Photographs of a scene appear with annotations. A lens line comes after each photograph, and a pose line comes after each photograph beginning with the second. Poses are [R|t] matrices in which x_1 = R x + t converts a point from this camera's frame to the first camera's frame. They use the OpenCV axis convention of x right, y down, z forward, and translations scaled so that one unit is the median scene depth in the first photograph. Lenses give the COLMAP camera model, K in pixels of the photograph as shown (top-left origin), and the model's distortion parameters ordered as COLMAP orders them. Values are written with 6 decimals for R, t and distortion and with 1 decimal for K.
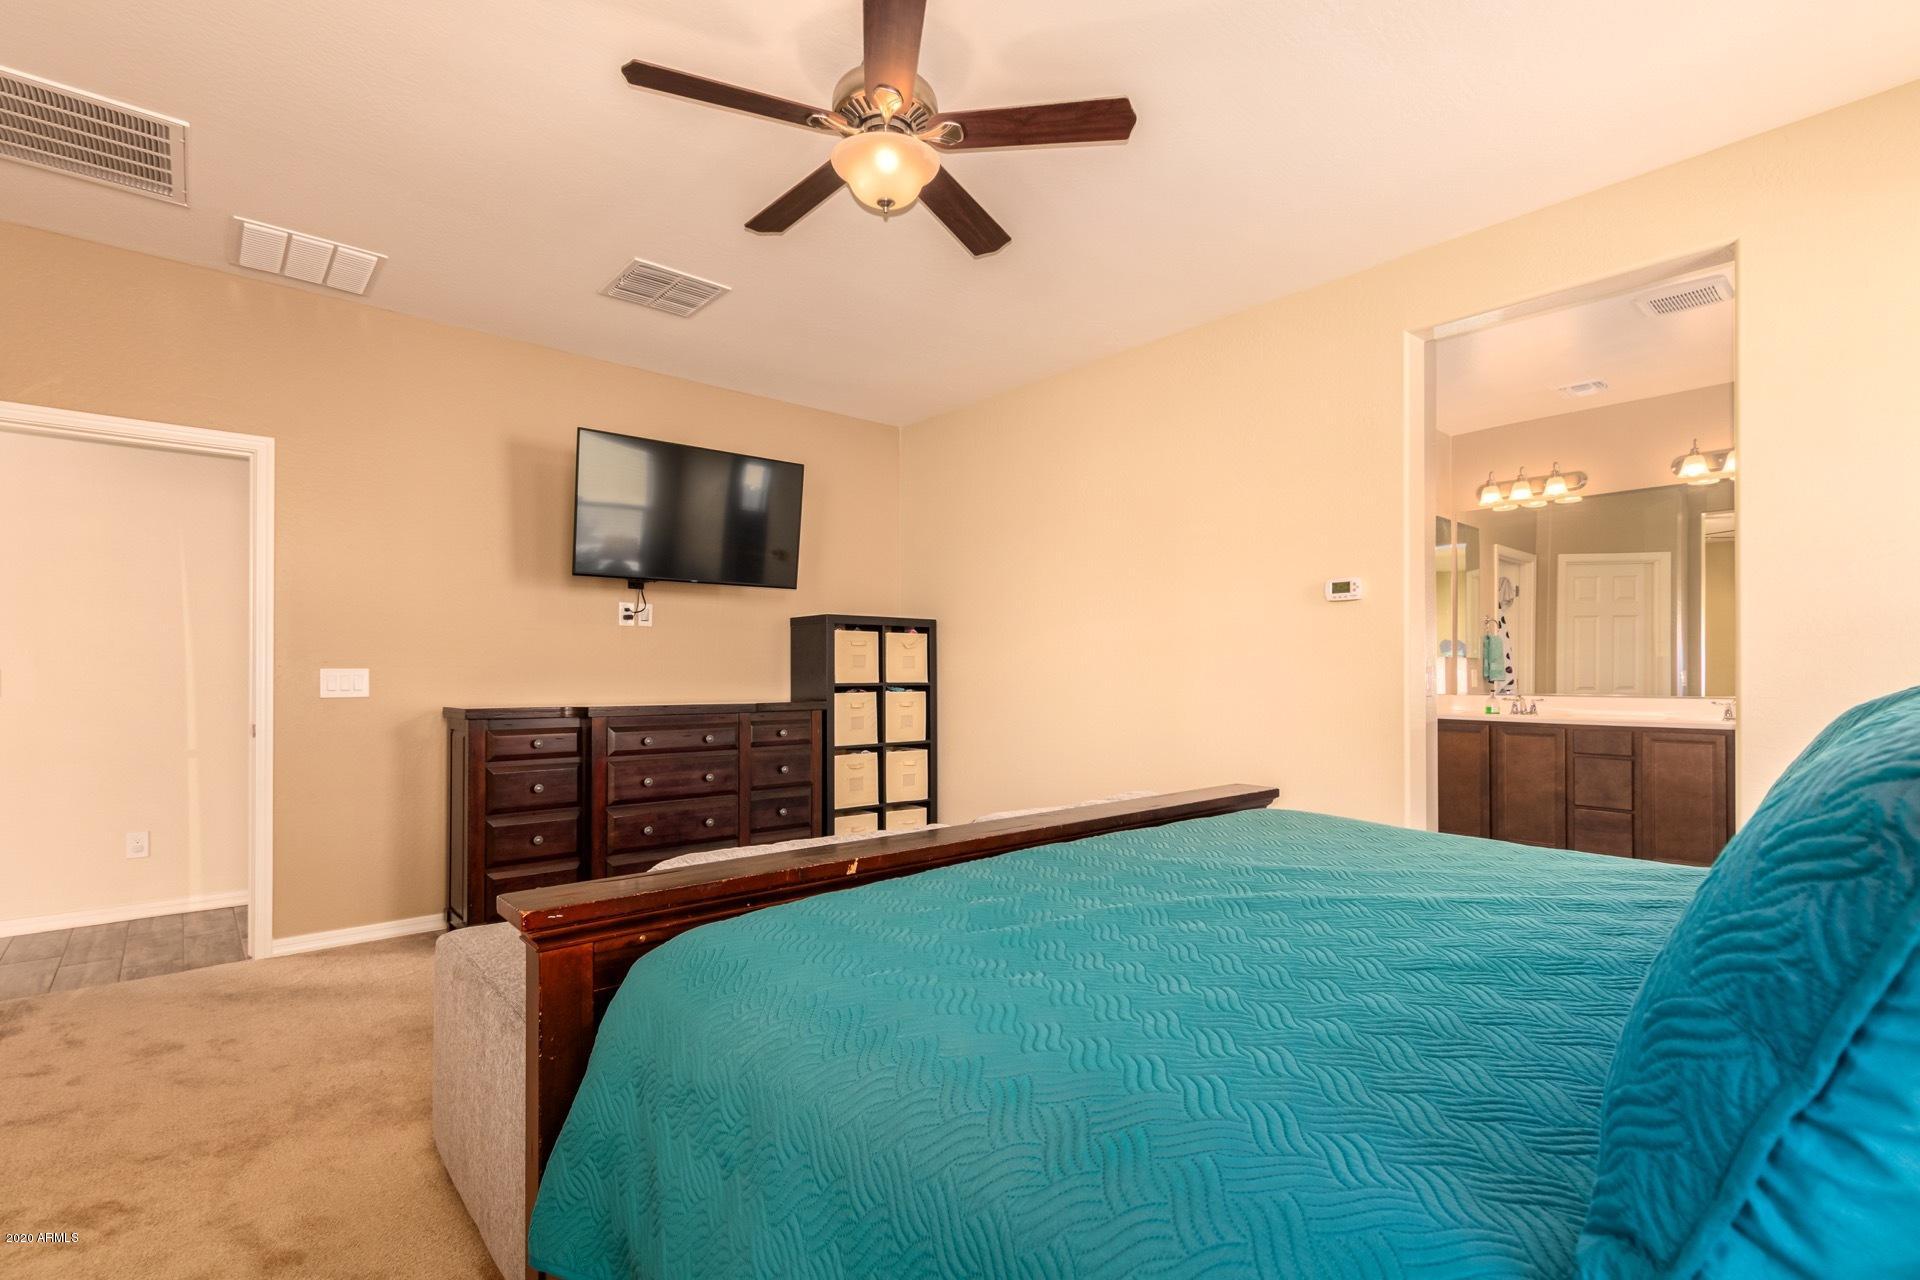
lens RADIAL K [[890.7, 0, 948.8], [0, 890.7, 660.4], [0, 0, 1]] dist [0.013006, -0.001343]
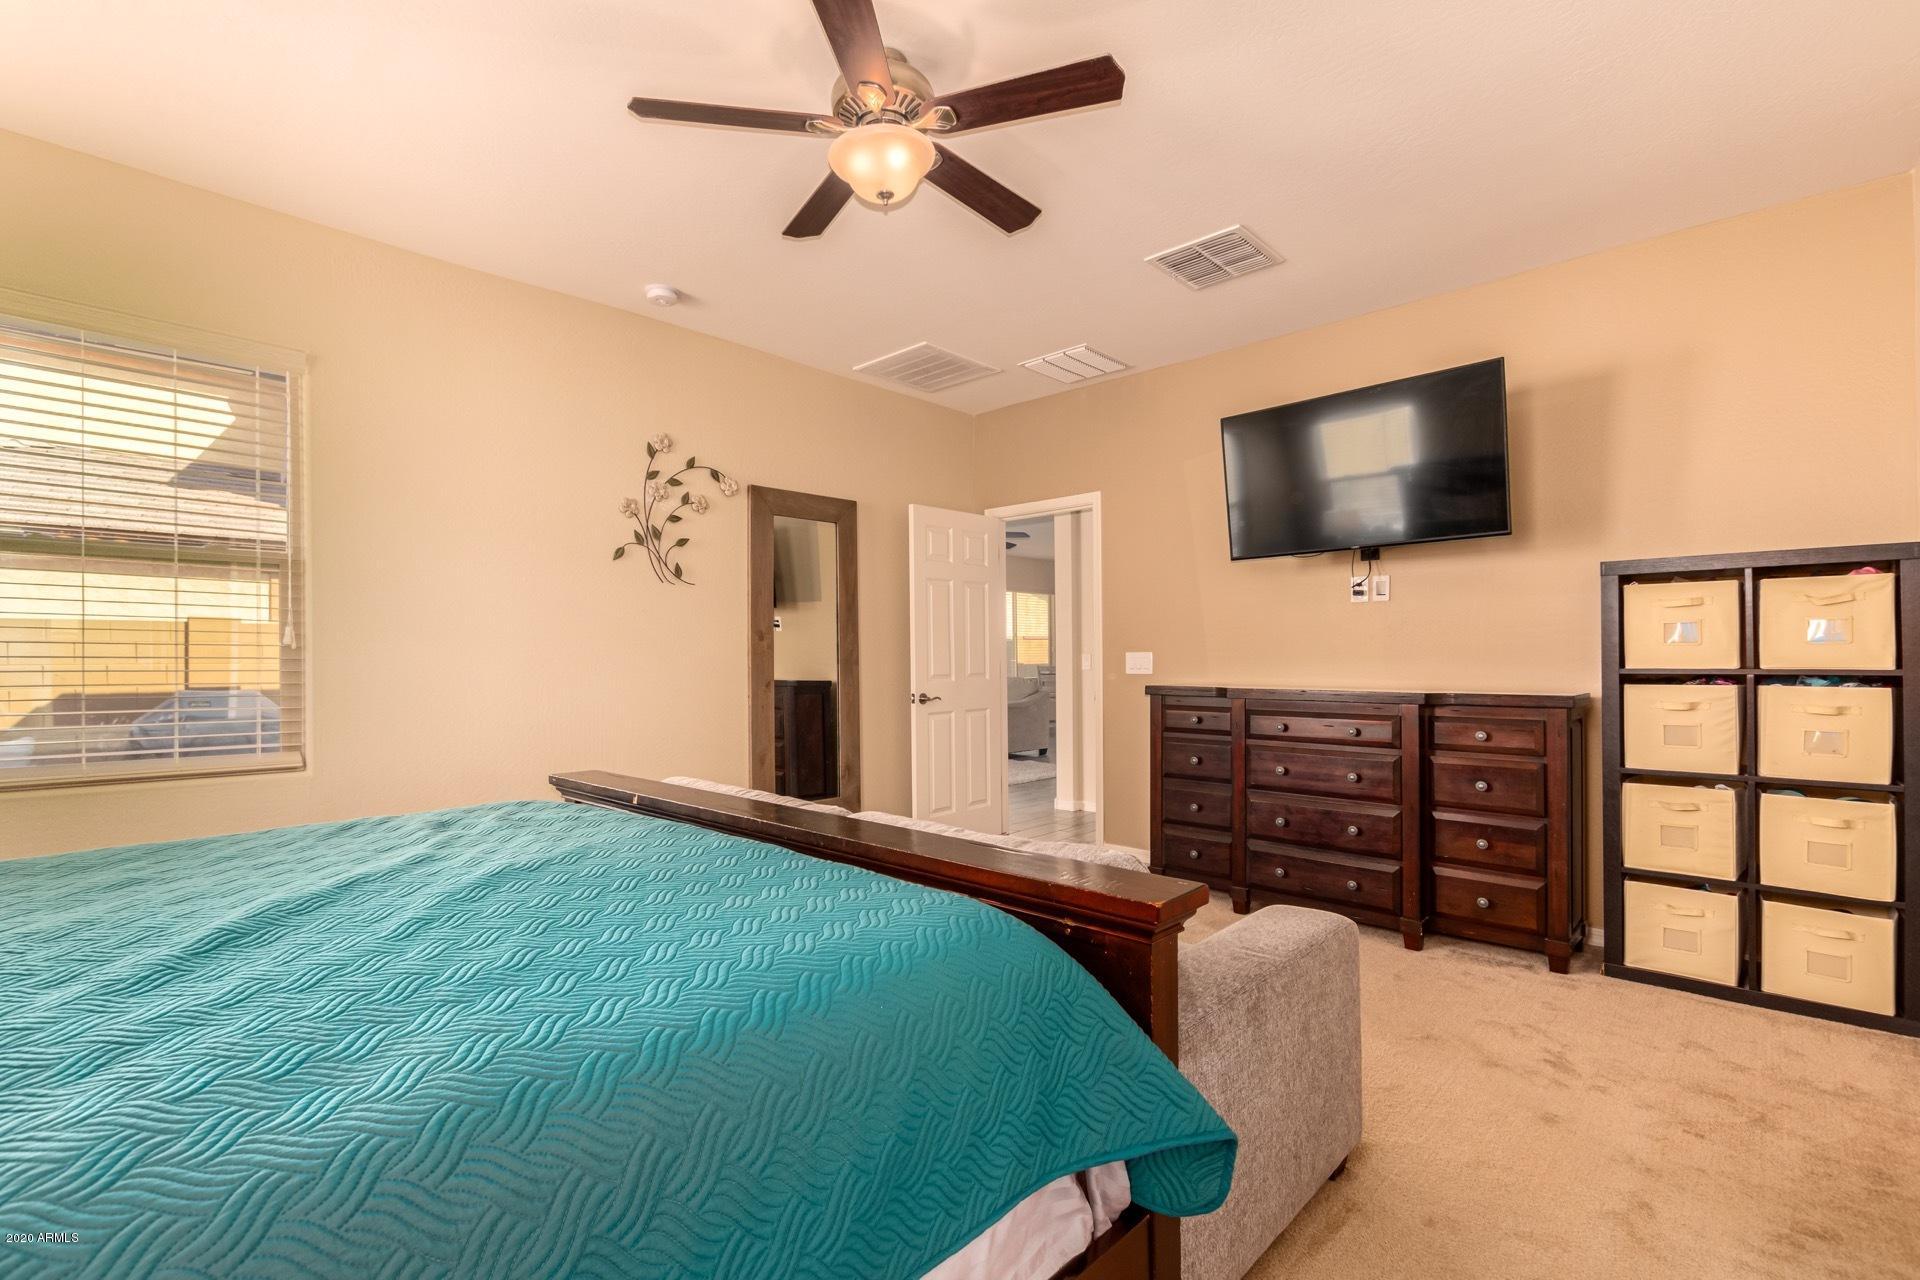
lens RADIAL K [[890.7, 0, 947.4], [0, 890.7, 646.5], [0, 0, 1]] dist [0.013006, -0.001343]
pose [[0.090423, -0.017431, -0.995751, 0.536228], [0.014684, 0.999761, -0.016168, 0.015129], [0.995795, -0.013160, 0.090658, 0.534641]]
